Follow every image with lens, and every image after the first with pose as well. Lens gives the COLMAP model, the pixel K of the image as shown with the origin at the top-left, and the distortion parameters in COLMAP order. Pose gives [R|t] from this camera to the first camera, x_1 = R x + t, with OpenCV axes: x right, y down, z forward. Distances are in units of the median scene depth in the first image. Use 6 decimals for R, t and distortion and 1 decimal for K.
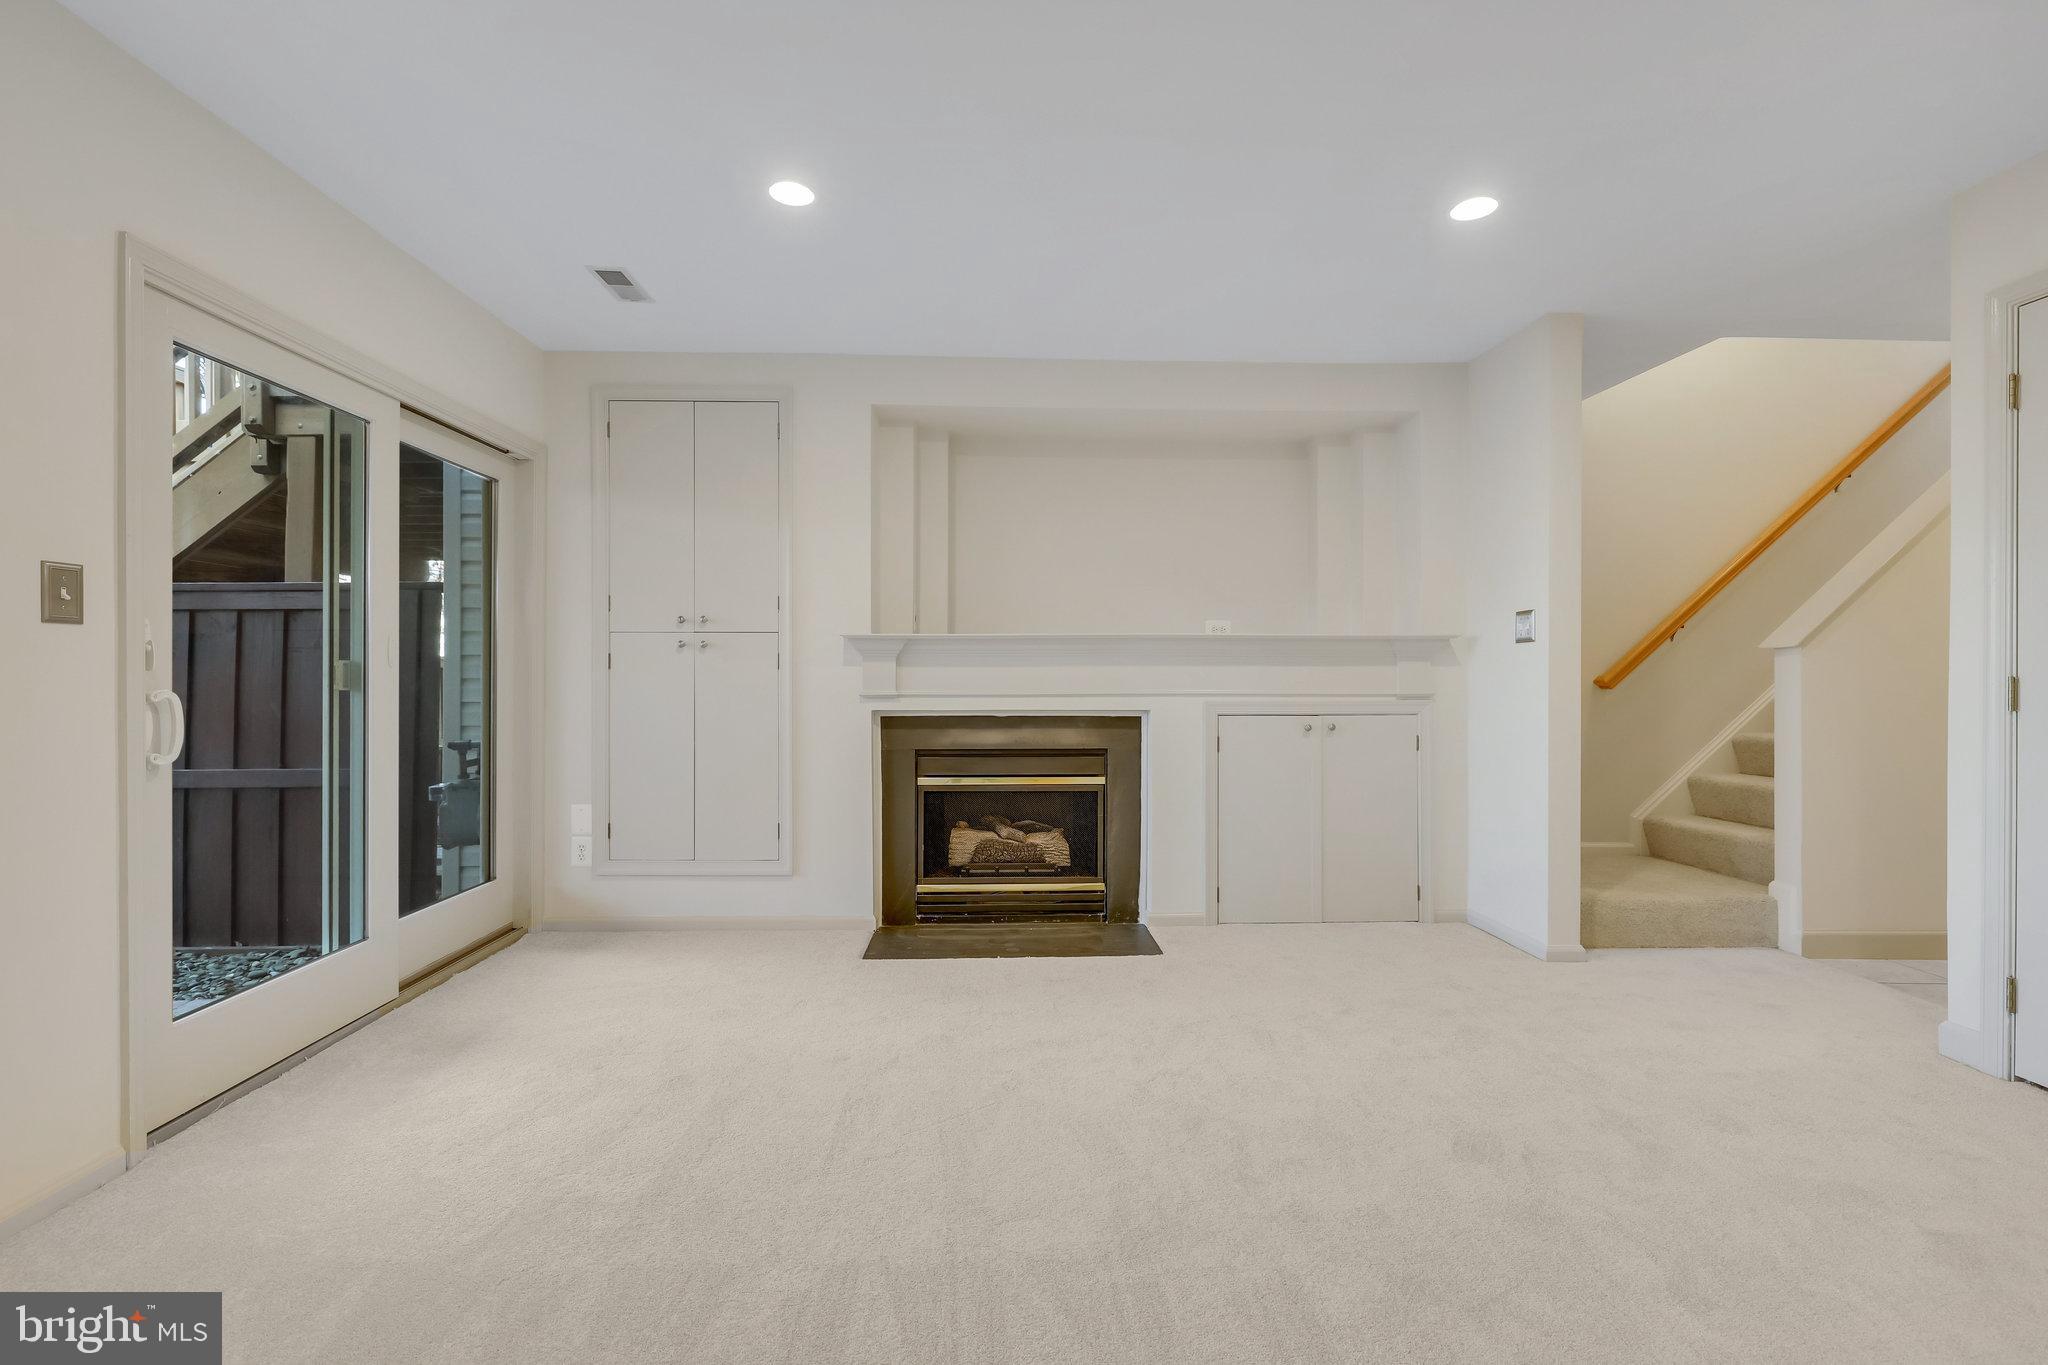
lens RADIAL K [[910.4, 0, 1024.0], [0, 910.4, 682.5], [0, 0, 1]] dist [0.000010, -0.000194]
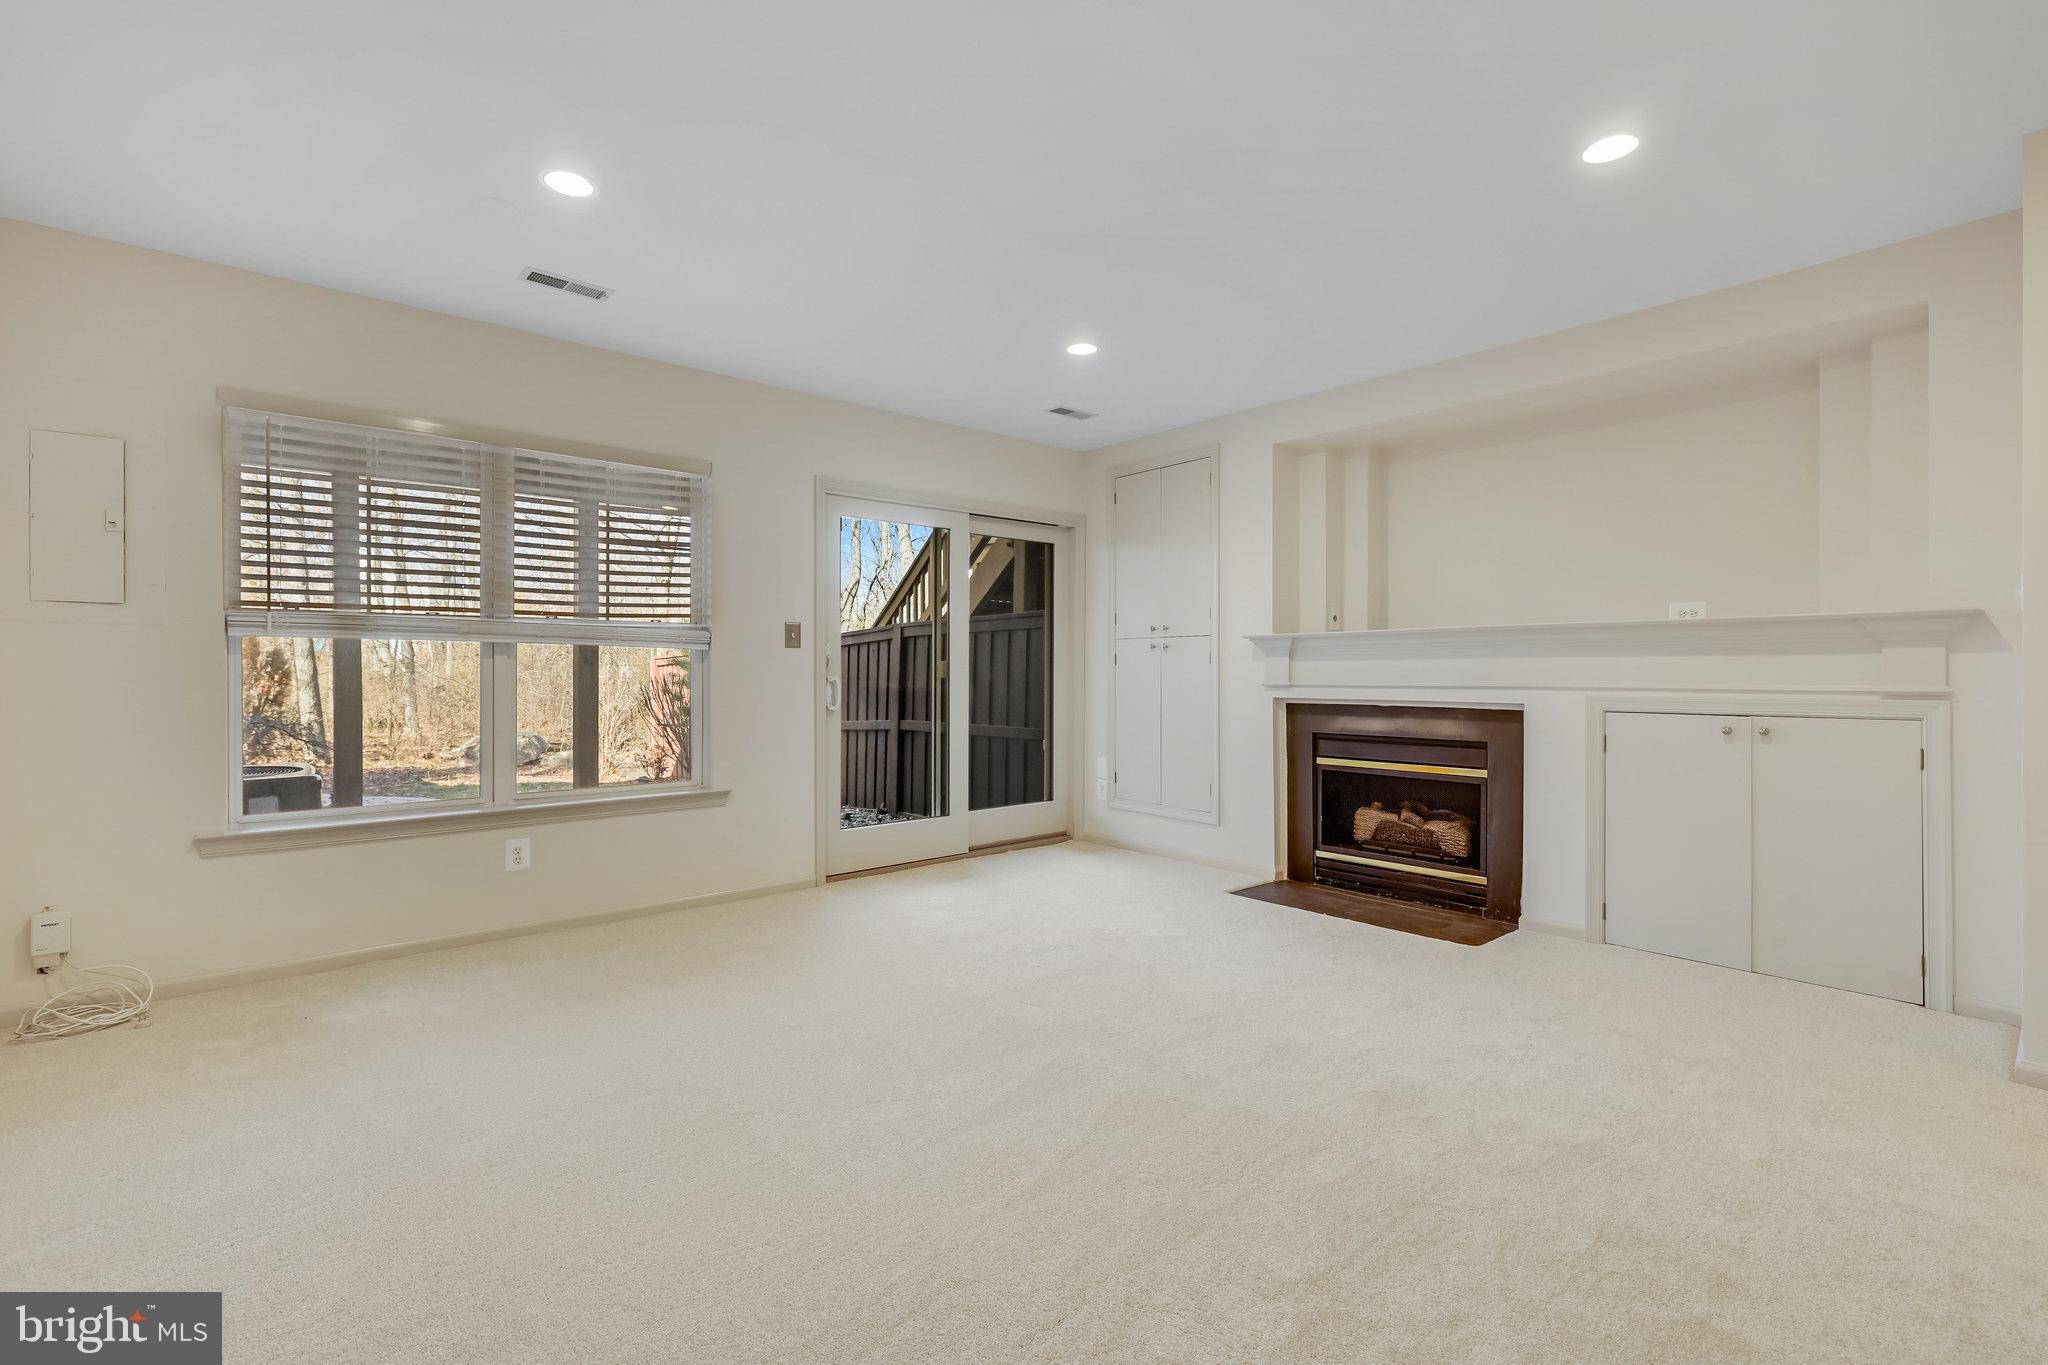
lens RADIAL K [[891.8, 0, 1020.8], [0, 891.8, 675.7], [0, 0, 1]] dist [-0.000464, -0.000252]
pose [[0.634662, 0.002768, -0.772785, 0.520310], [-0.003054, 0.999995, 0.001073, 0.001074], [0.772784, 0.001679, 0.634667, -0.007375]]
